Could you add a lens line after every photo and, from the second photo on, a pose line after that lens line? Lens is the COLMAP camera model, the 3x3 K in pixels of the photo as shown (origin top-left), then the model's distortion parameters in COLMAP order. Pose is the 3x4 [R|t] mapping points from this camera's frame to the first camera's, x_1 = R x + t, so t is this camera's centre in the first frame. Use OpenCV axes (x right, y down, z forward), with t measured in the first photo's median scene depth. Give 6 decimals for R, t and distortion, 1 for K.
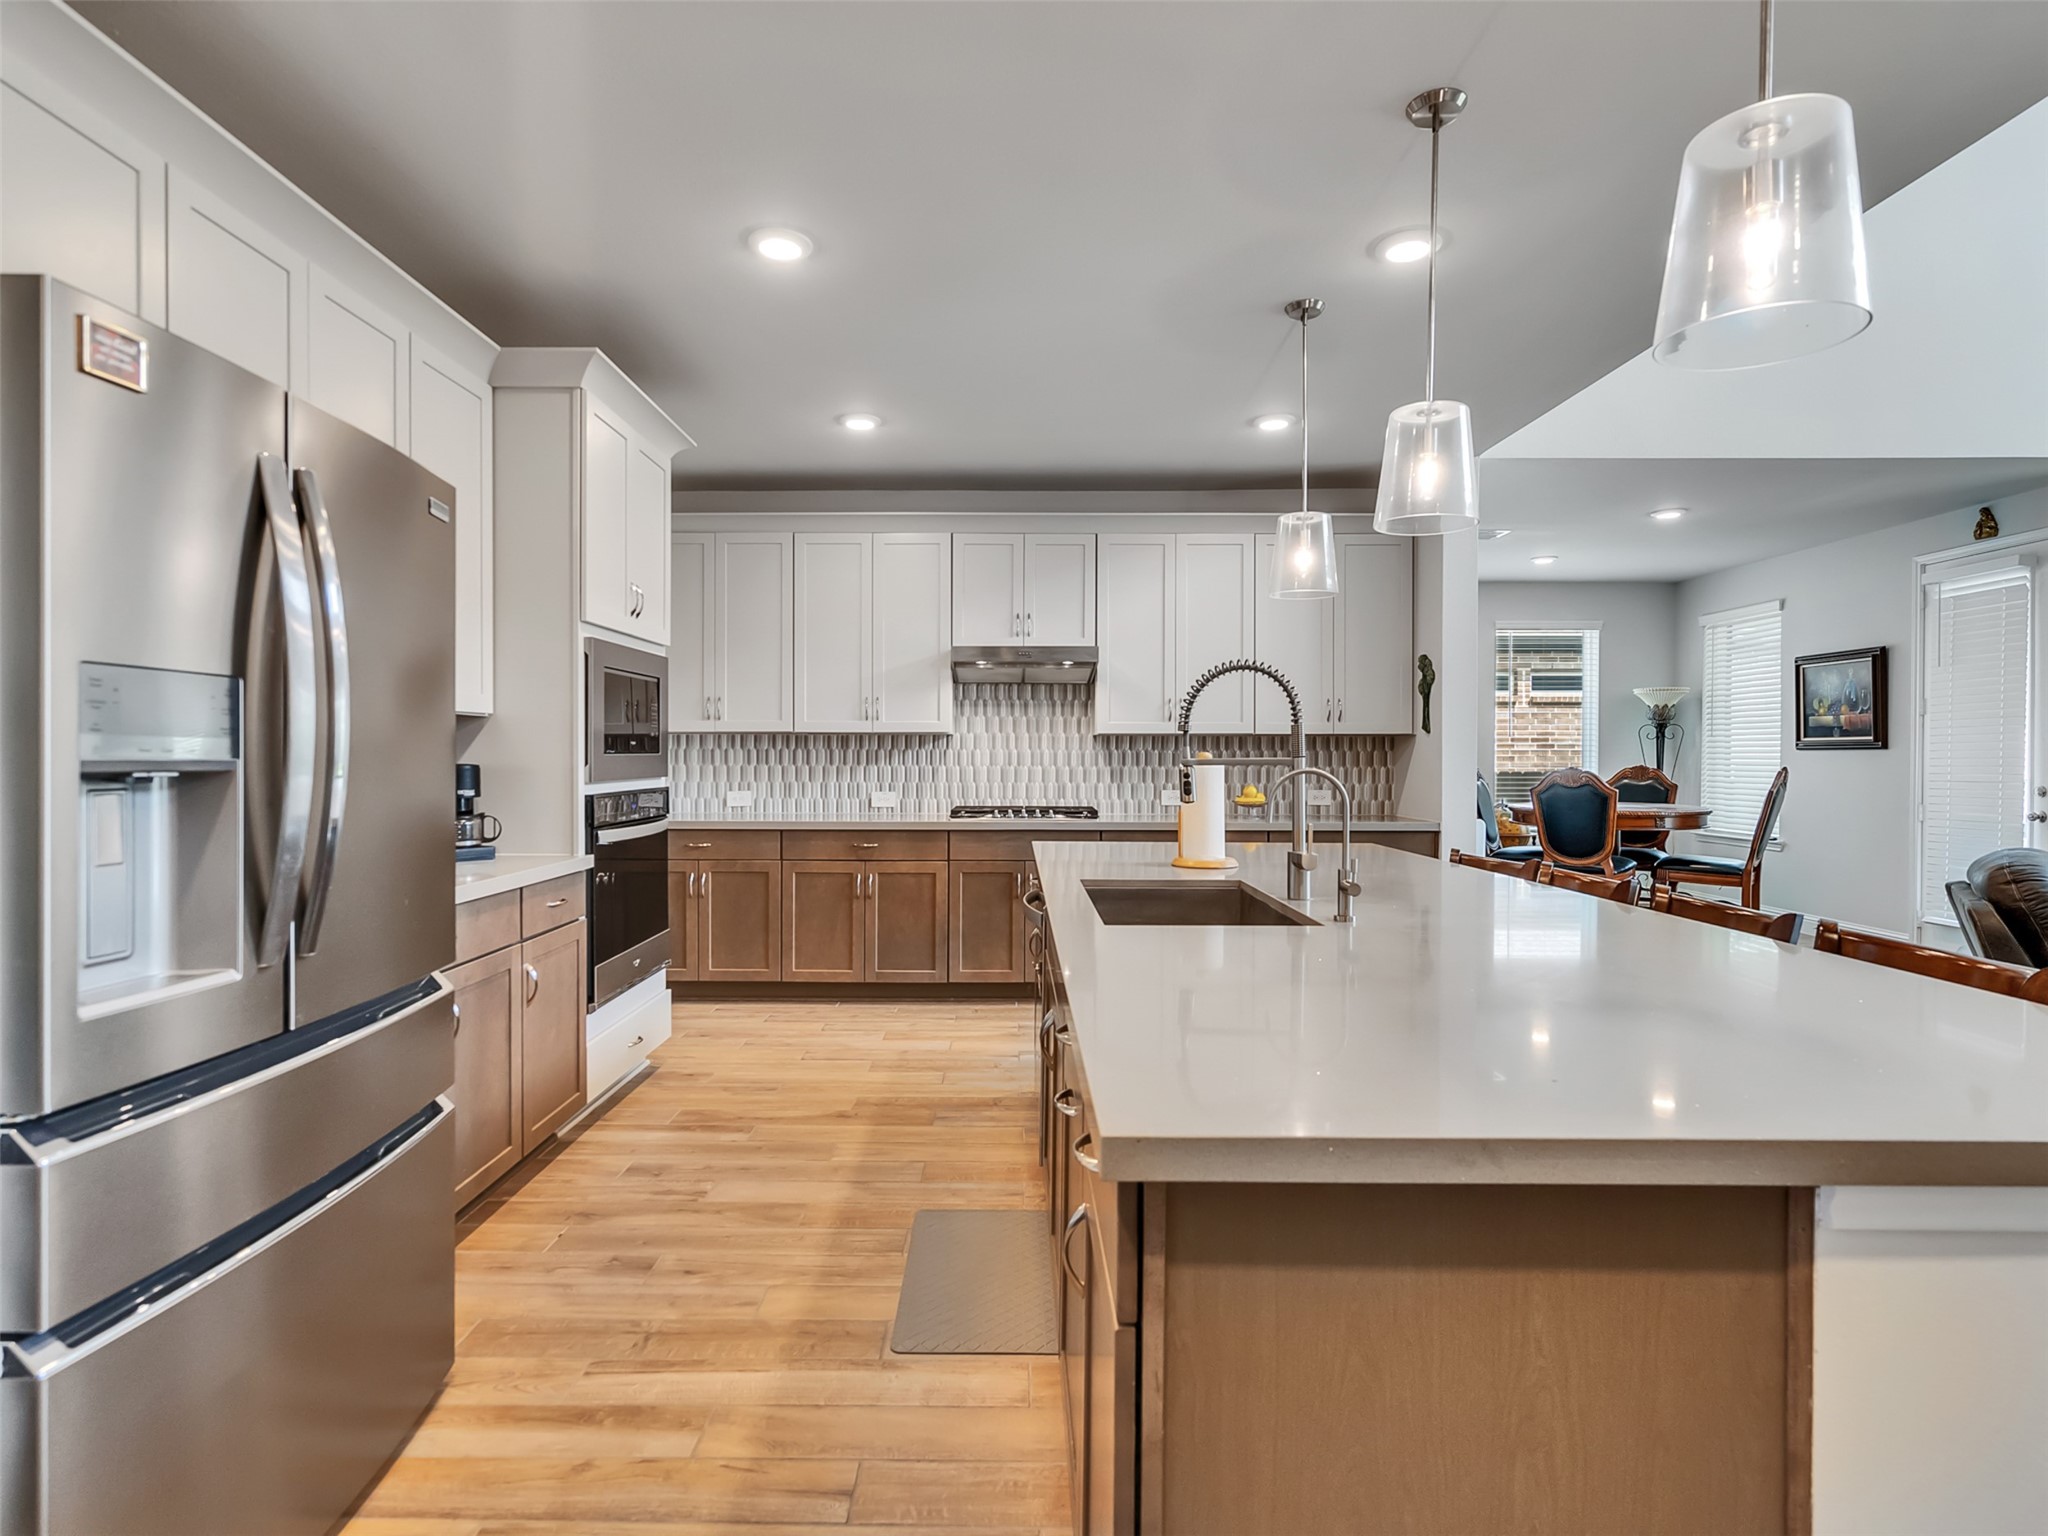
lens RADIAL K [[1049.1, 0, 997.8], [0, 1049.1, 763.4], [0, 0, 1]] dist [-0.005181, 0.003233]
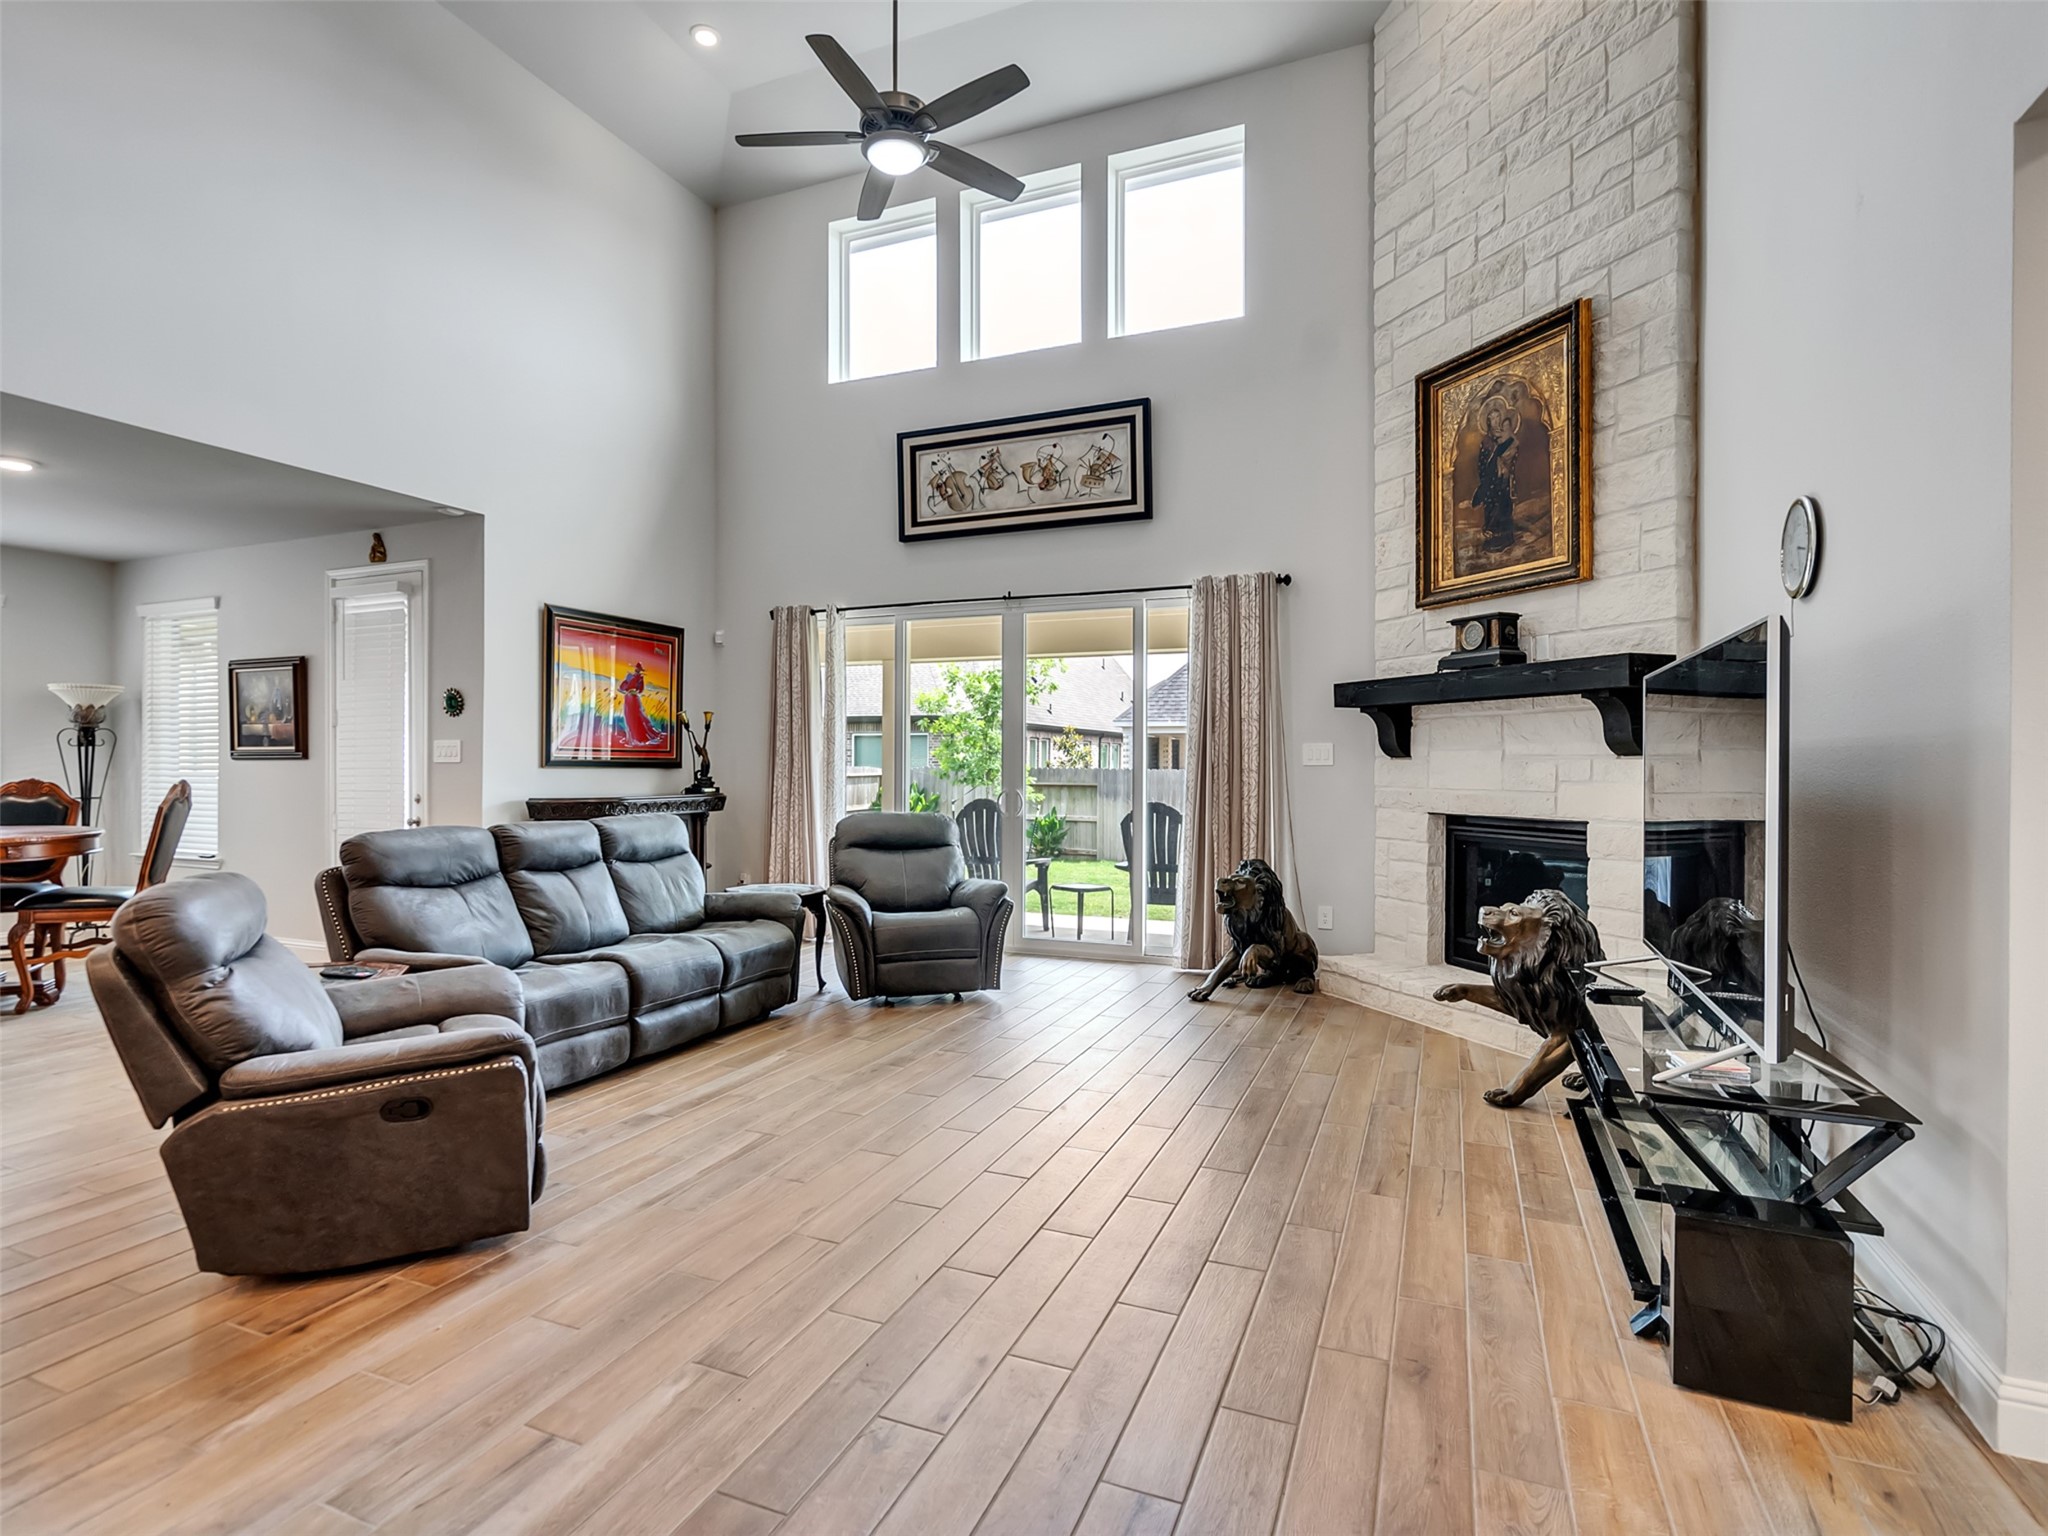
lens RADIAL K [[1049.1, 0, 1006.3], [0, 1049.1, 767.2], [0, 0, 1]] dist [-0.005181, 0.003233]
pose [[0.383742, -0.005778, 0.923422, 0.223589], [0.007053, 0.999970, 0.003327, -0.005946], [-0.923413, 0.005236, 0.383771, 0.001215]]
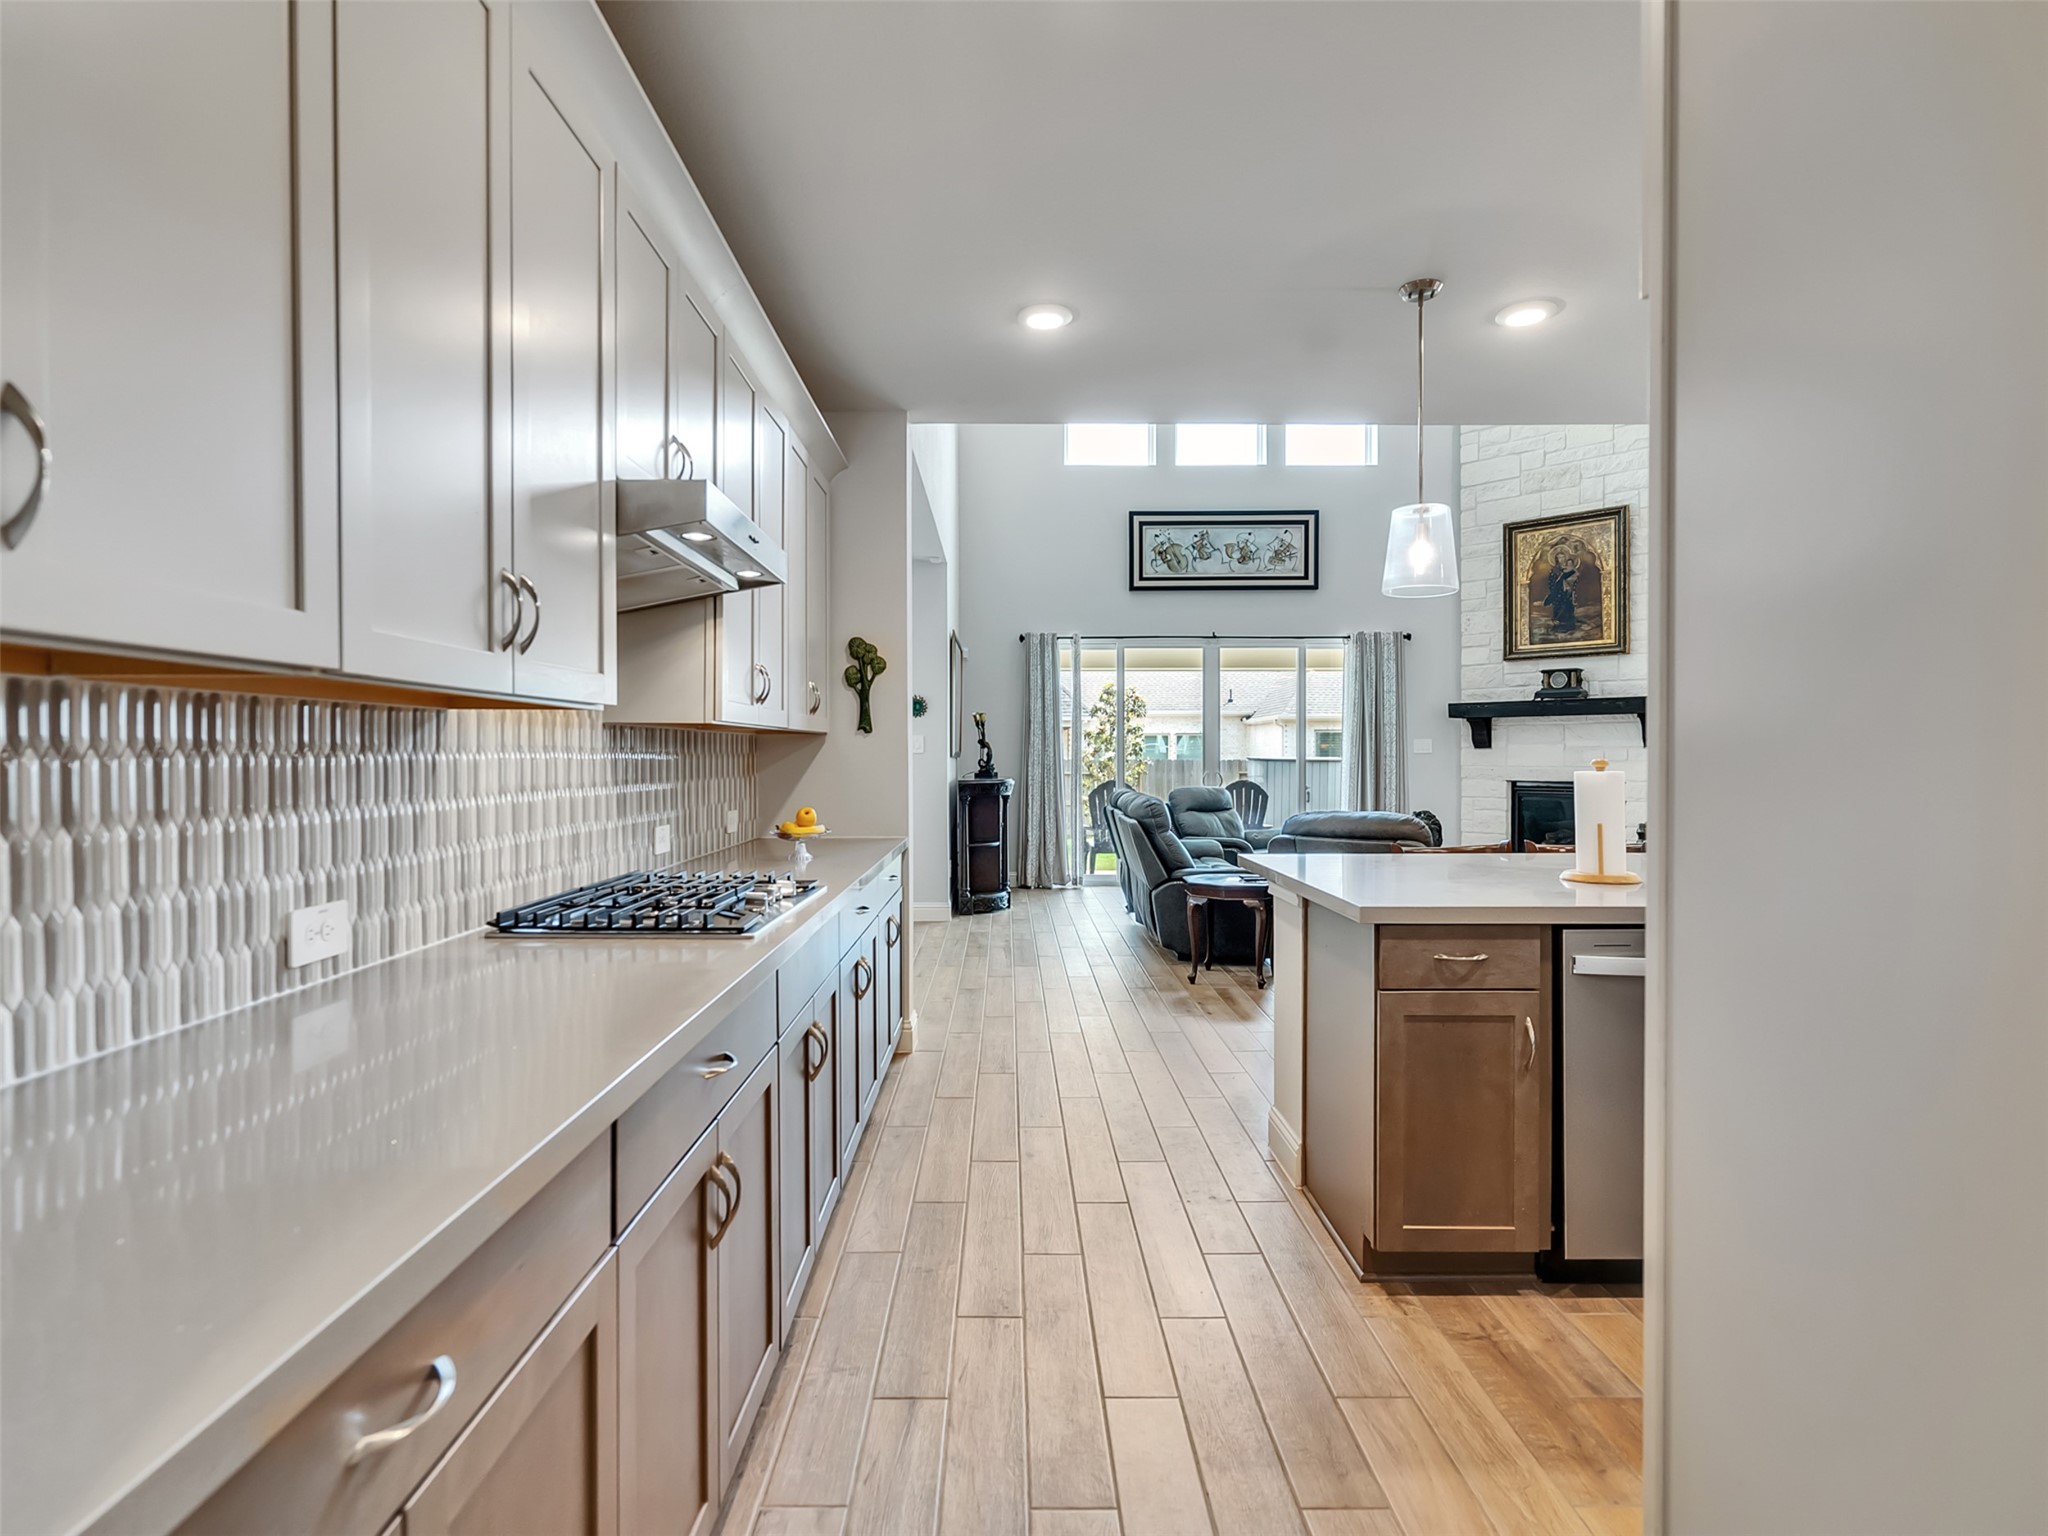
lens RADIAL K [[1049.1, 0, 1004.2], [0, 1049.1, 765.7], [0, 0, 1]] dist [-0.005181, 0.003233]
pose [[-0.011601, -0.013227, 0.999845, -0.412095], [0.011022, 0.999850, 0.013355, -0.012555], [-0.999872, 0.011175, -0.011453, 0.875566]]
